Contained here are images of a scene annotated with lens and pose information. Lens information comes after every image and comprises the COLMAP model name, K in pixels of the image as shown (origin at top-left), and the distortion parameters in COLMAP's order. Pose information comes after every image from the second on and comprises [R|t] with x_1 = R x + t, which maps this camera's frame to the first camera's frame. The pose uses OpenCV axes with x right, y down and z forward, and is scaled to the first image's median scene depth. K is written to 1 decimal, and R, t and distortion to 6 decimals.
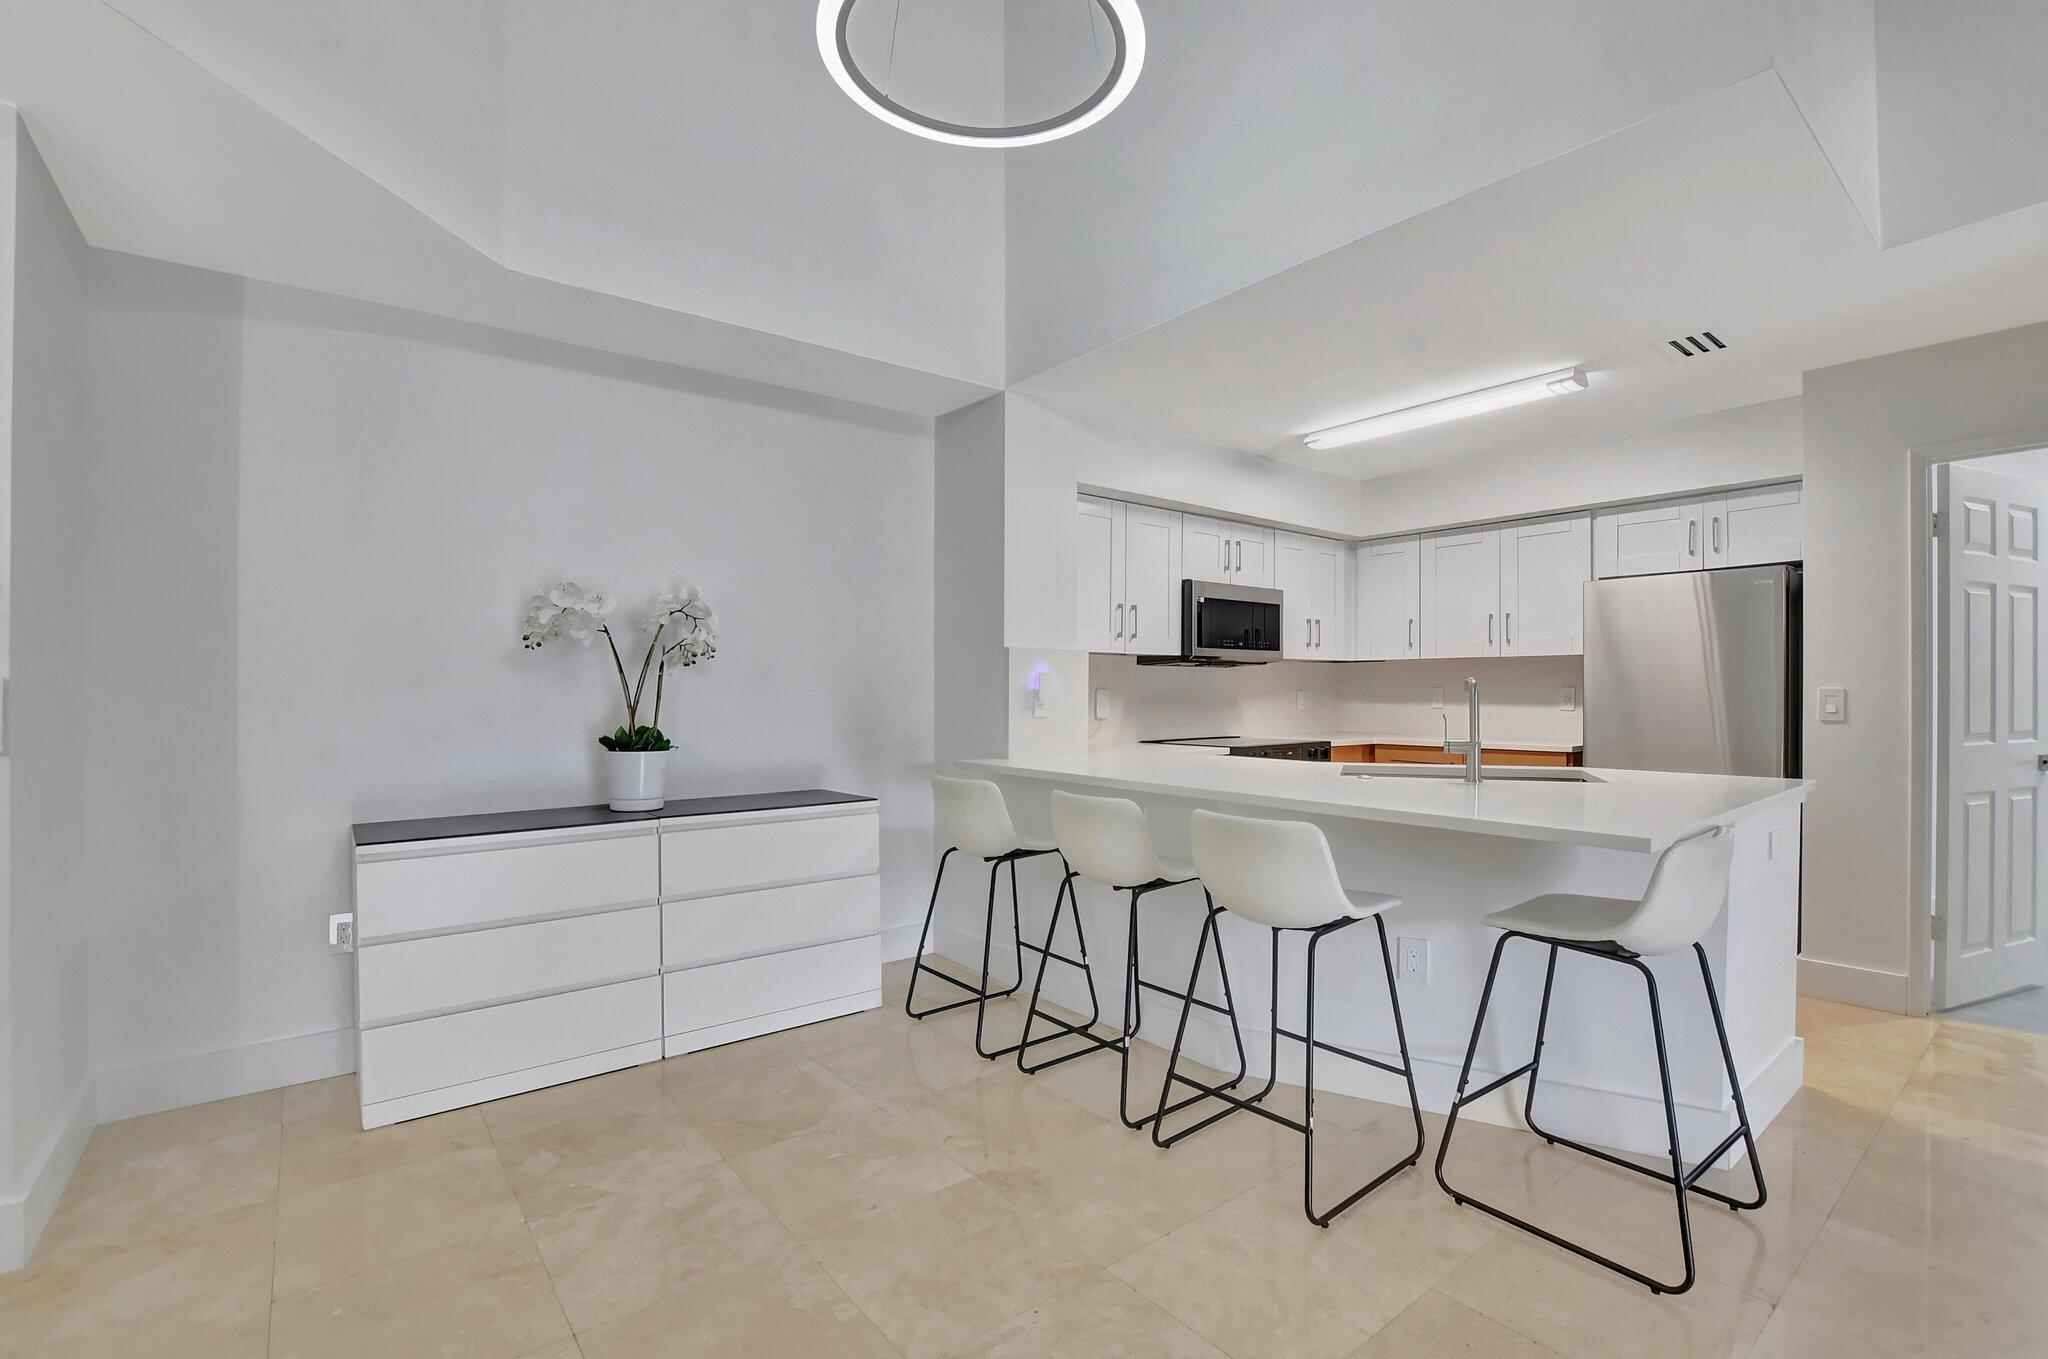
lens RADIAL K [[908.5, 0, 1024.0], [0, 908.5, 679.5], [0, 0, 1]] dist [-0.001195, 0.000045]
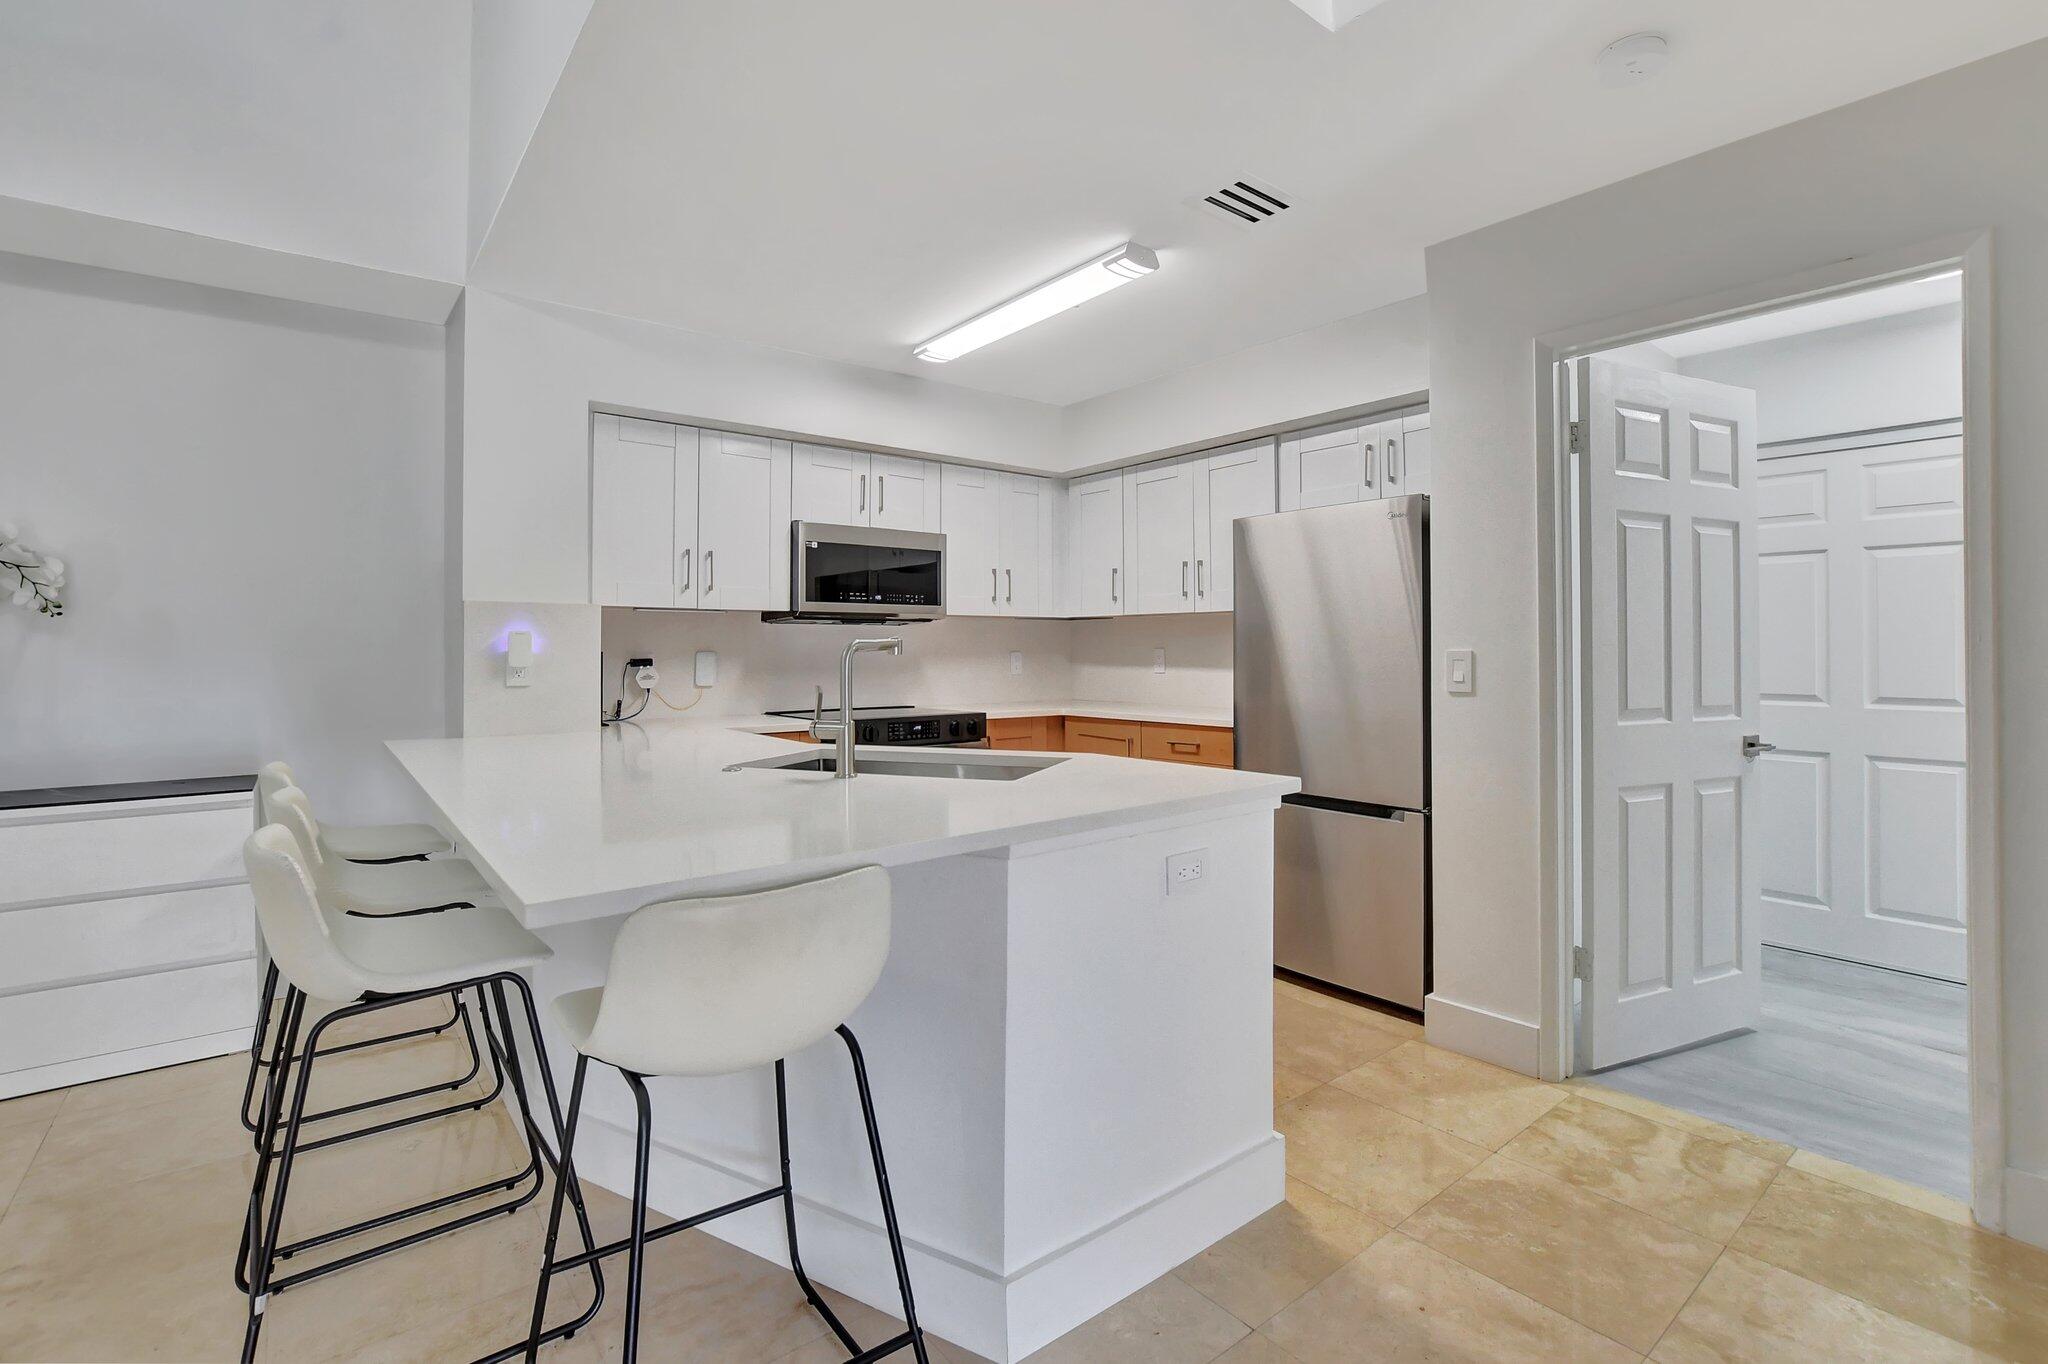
lens RADIAL K [[929.0, 0, 981.9], [0, 929.0, 629.8], [0, 0, 1]] dist [-0.013245, -0.000092]
pose [[0.999748, -0.001441, -0.022392, 0.452344], [0.001215, 0.999948, -0.010077, -0.000741], [0.022405, 0.010047, 0.999698, 0.181695]]
